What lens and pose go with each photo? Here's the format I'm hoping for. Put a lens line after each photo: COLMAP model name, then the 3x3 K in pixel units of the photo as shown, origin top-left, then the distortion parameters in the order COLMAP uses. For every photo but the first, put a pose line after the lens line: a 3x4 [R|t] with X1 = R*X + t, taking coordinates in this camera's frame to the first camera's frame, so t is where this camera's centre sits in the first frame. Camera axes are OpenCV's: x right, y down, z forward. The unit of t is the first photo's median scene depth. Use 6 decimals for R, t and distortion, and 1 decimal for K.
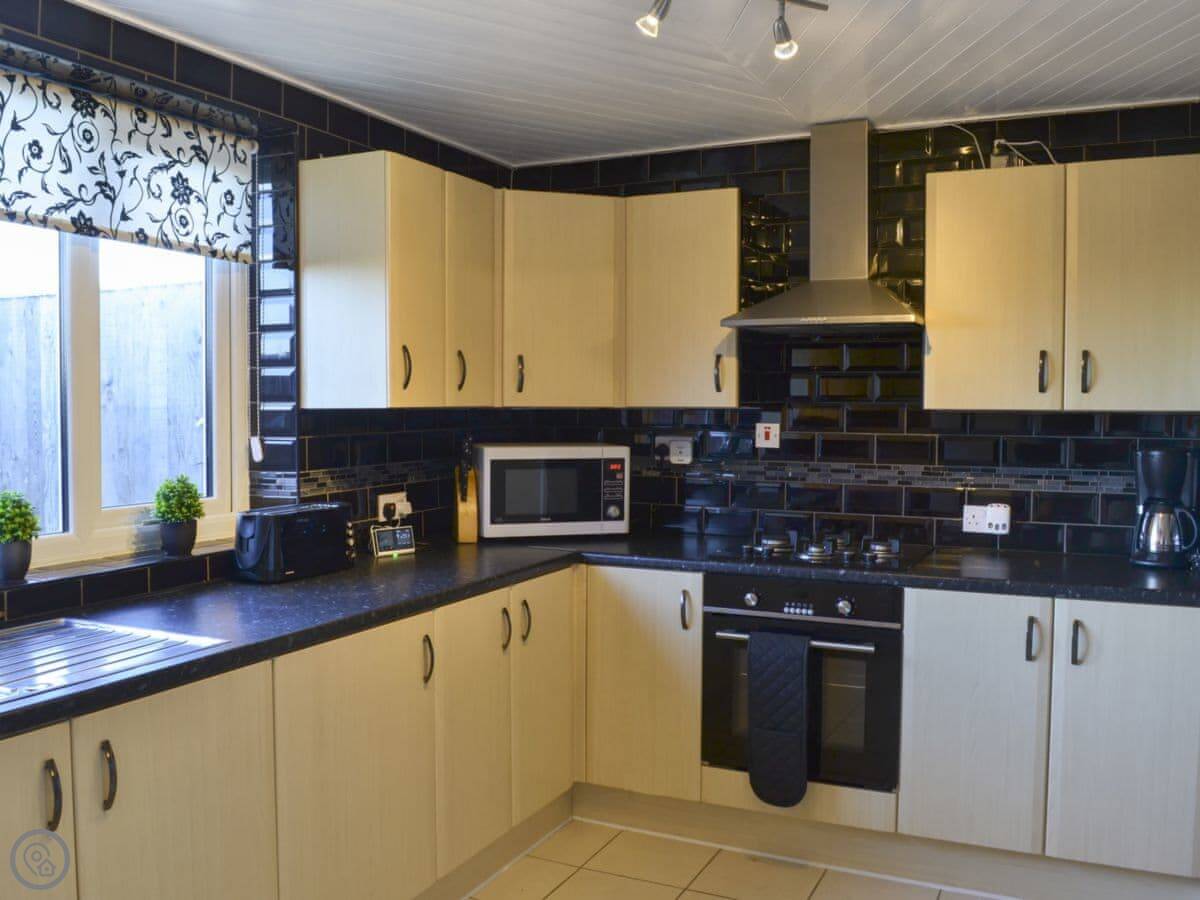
lens RADIAL K [[1104.3, 0, 600.0], [0, 1104.3, 450.0], [0, 0, 1]] dist [-0.059881, -0.002042]
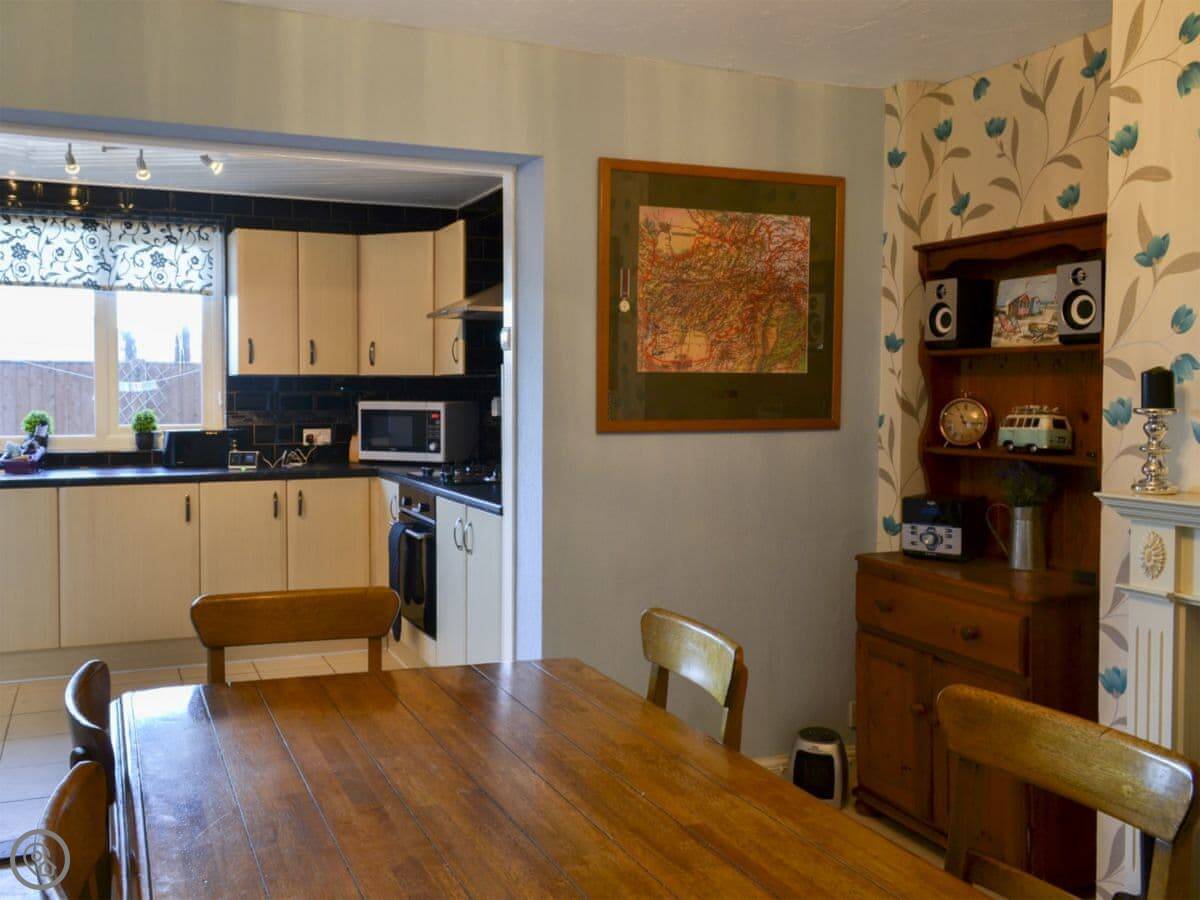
lens RADIAL K [[1153.1, 0, 600.0], [0, 1153.1, 450.0], [0, 0, 1]] dist [0.006464, 0.011696]
pose [[0.749149, 0.034200, -0.661518, 1.559597], [-0.030624, 0.999387, 0.016987, 0.035767], [0.661694, 0.007533, 0.749736, -0.001284]]
